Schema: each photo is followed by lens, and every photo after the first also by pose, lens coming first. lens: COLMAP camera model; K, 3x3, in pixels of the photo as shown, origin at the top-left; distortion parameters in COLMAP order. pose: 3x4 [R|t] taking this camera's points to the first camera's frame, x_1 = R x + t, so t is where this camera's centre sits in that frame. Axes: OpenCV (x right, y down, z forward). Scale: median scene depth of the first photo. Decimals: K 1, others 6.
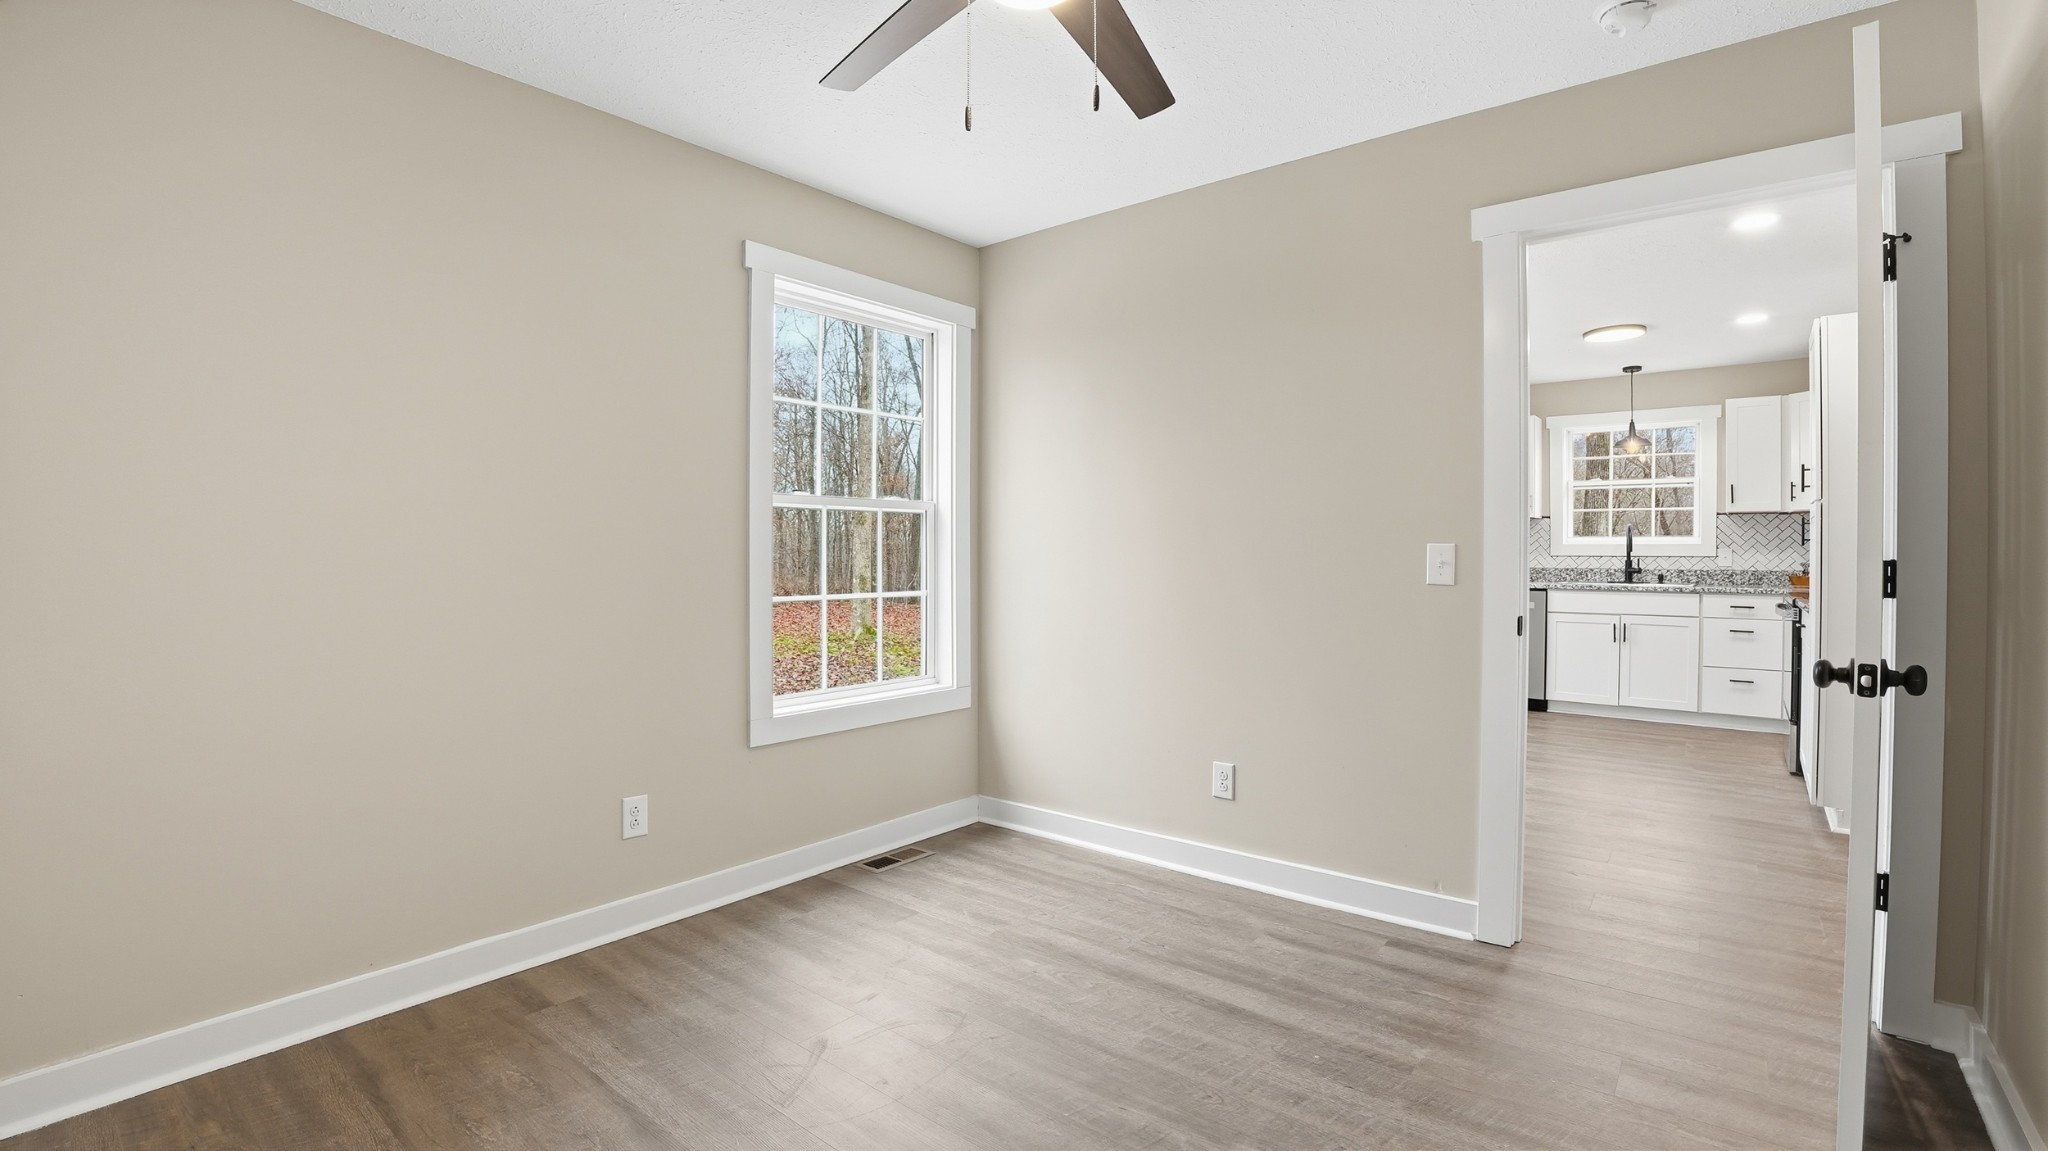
lens RADIAL K [[949.2, 0, 1100.7], [0, 949.2, 561.2], [0, 0, 1]] dist [-0.005201, -0.000235]
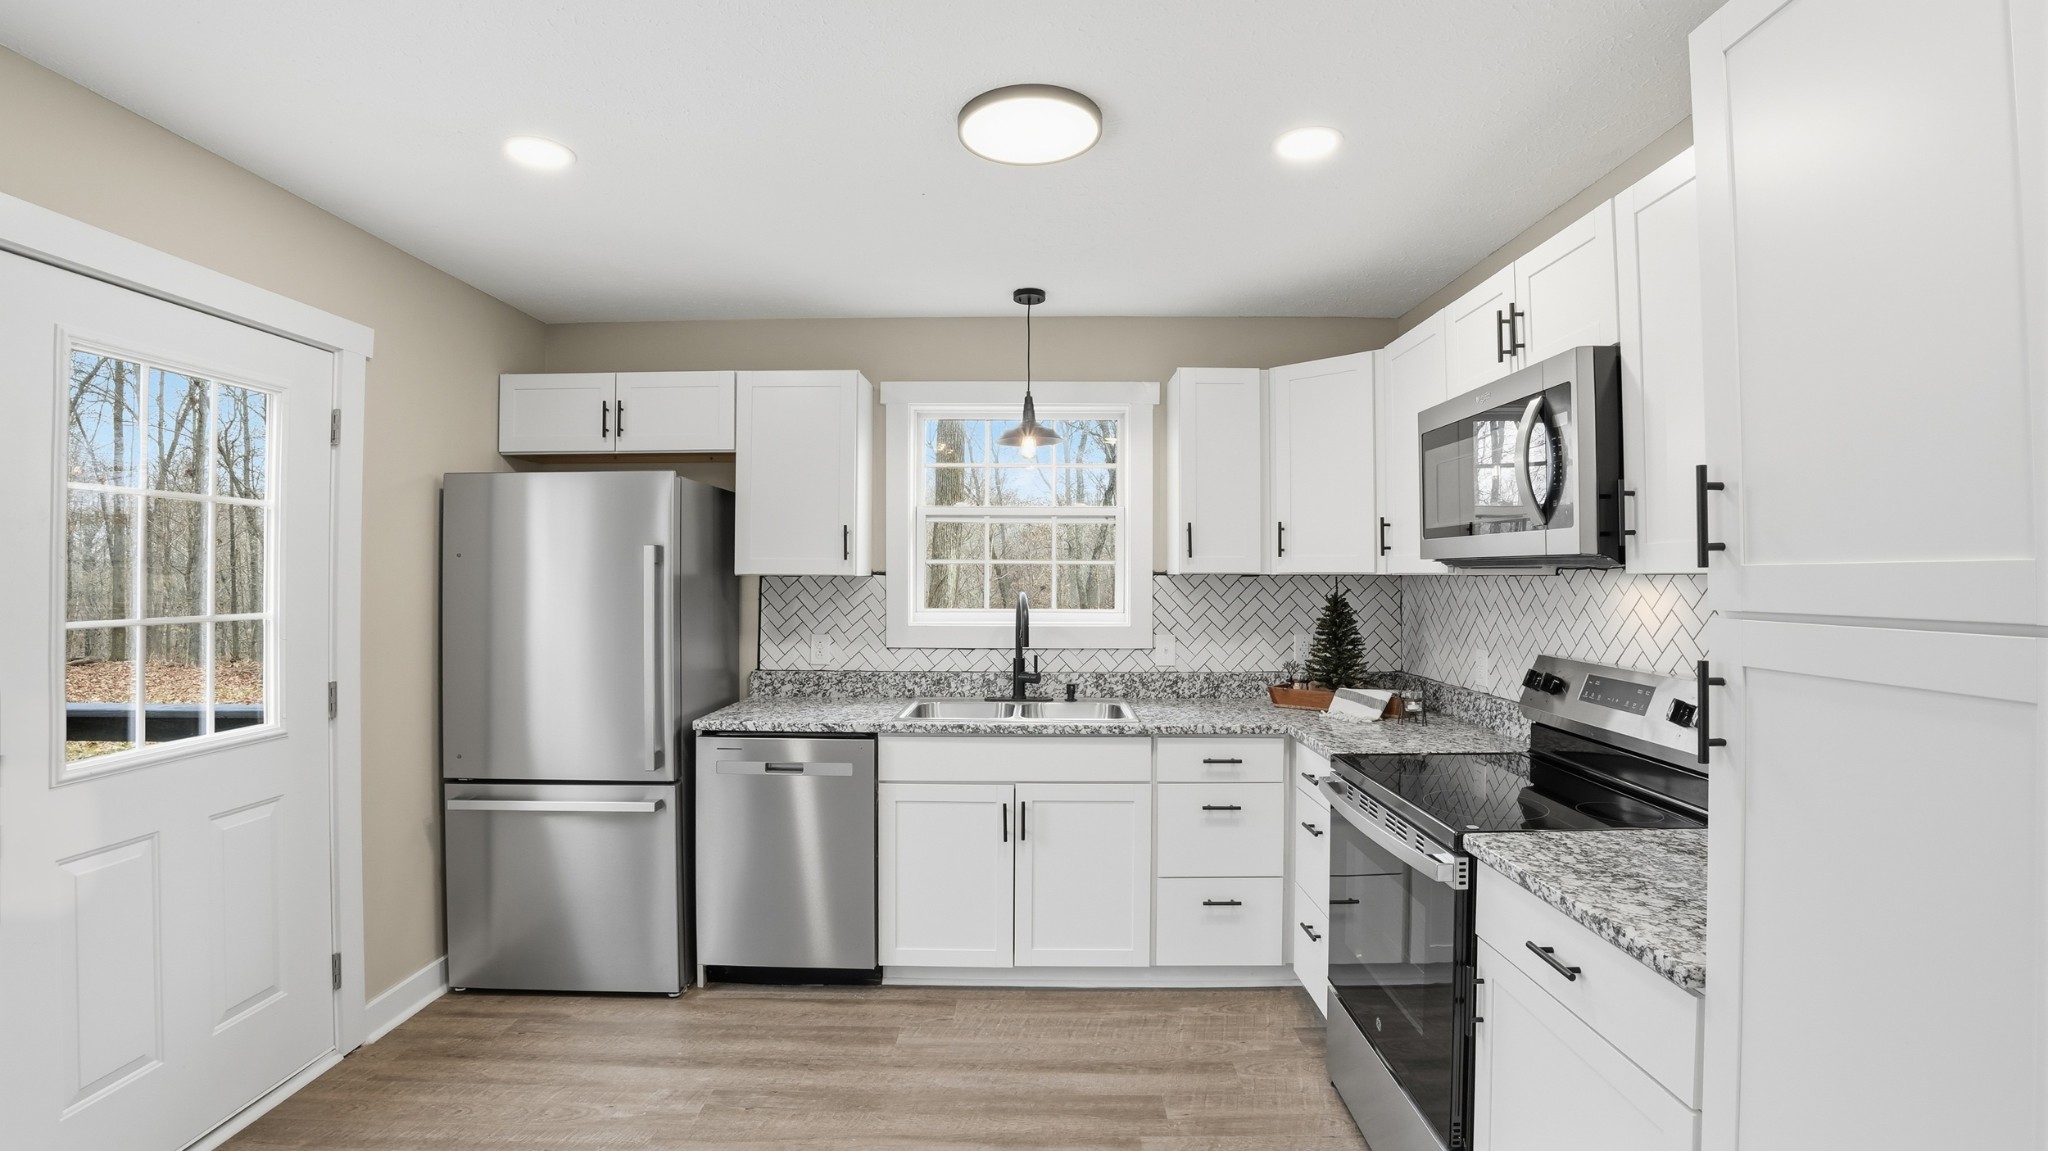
lens RADIAL K [[906.7, 0, 1029.4], [0, 906.7, 562.7], [0, 0, 1]] dist [-0.065489, 0.013932]
pose [[0.831931, 0.005116, 0.554855, 0.269027], [0.003935, 0.999878, -0.015121, -0.045667], [-0.554864, 0.014763, 0.831810, 0.552683]]
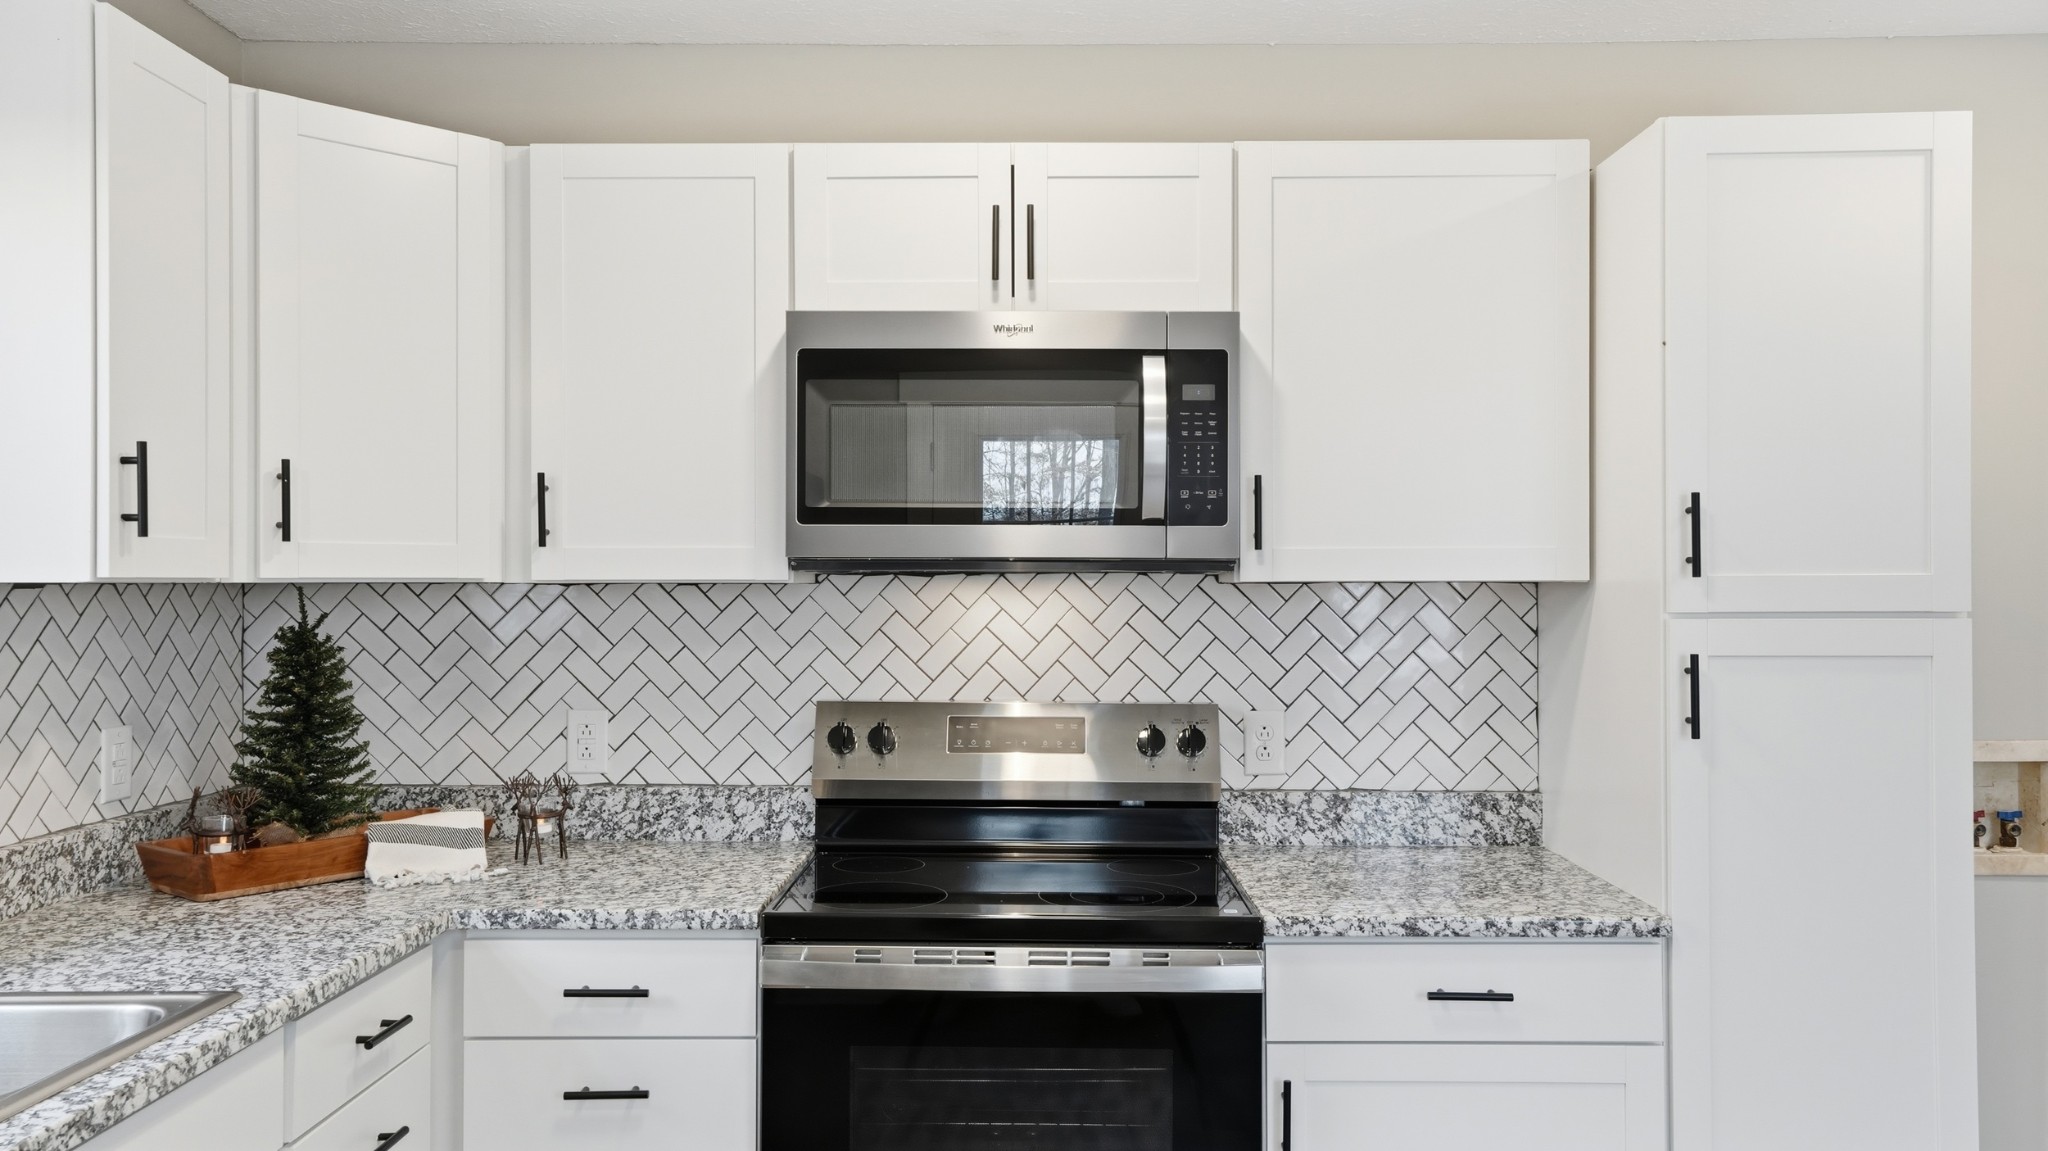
lens RADIAL K [[1534.5, 0, 1030.7], [0, 1534.5, 566.0], [0, 0, 1]] dist [0.011230, 0.026618]
pose [[-0.555172, 0.006232, 0.831712, 0.259085], [0.002620, 0.999980, -0.005744, -0.047415], [-0.831731, -0.001010, -0.555178, 0.916606]]
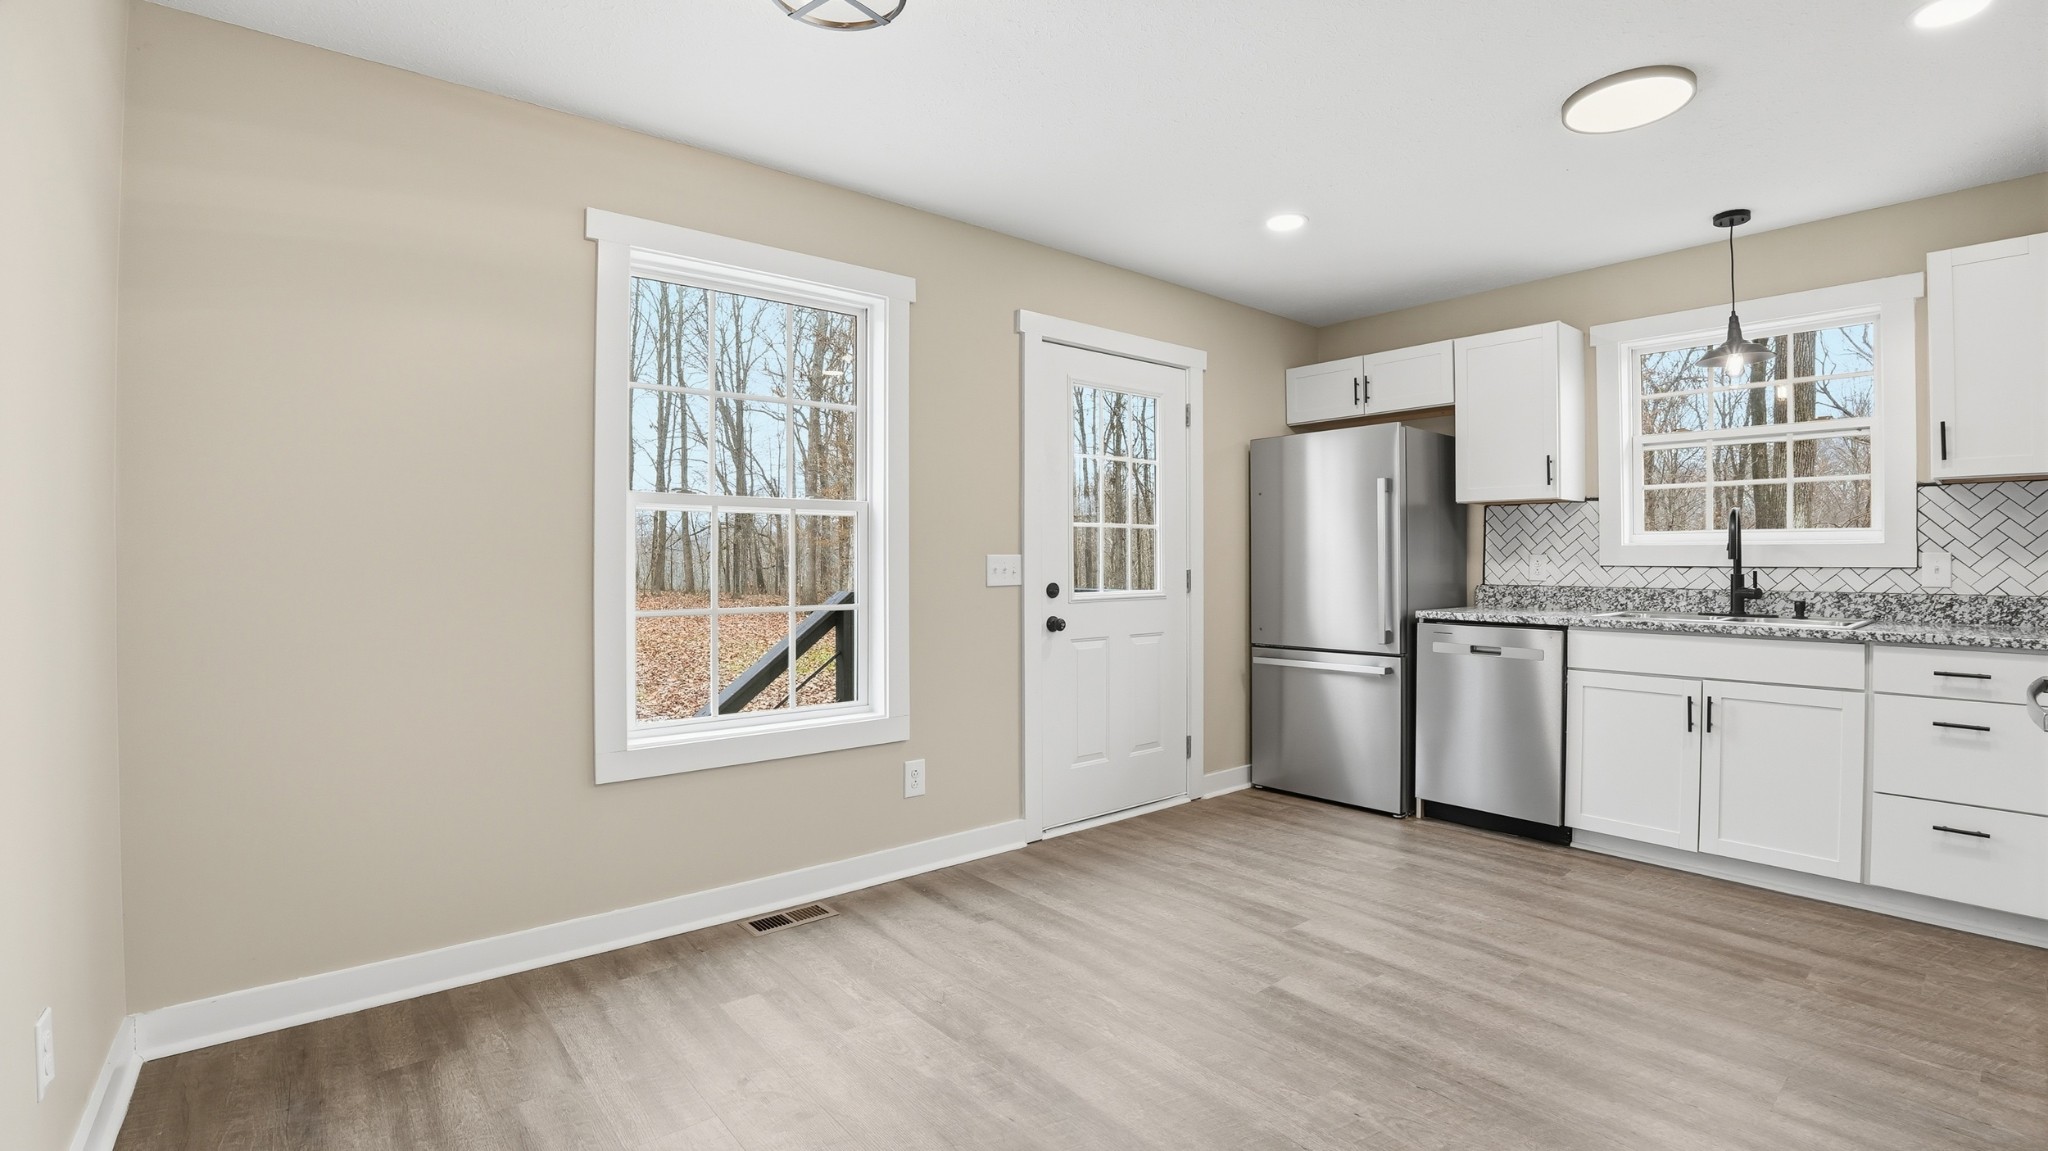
lens RADIAL K [[906.7, 0, 1029.4], [0, 906.7, 562.7], [0, 0, 1]] dist [-0.065489, 0.013932]
pose [[0.961482, -0.003032, -0.274851, 0.294654], [0.002669, 0.999995, -0.001694, -0.007545], [0.274854, 0.000895, 0.961485, 0.392574]]
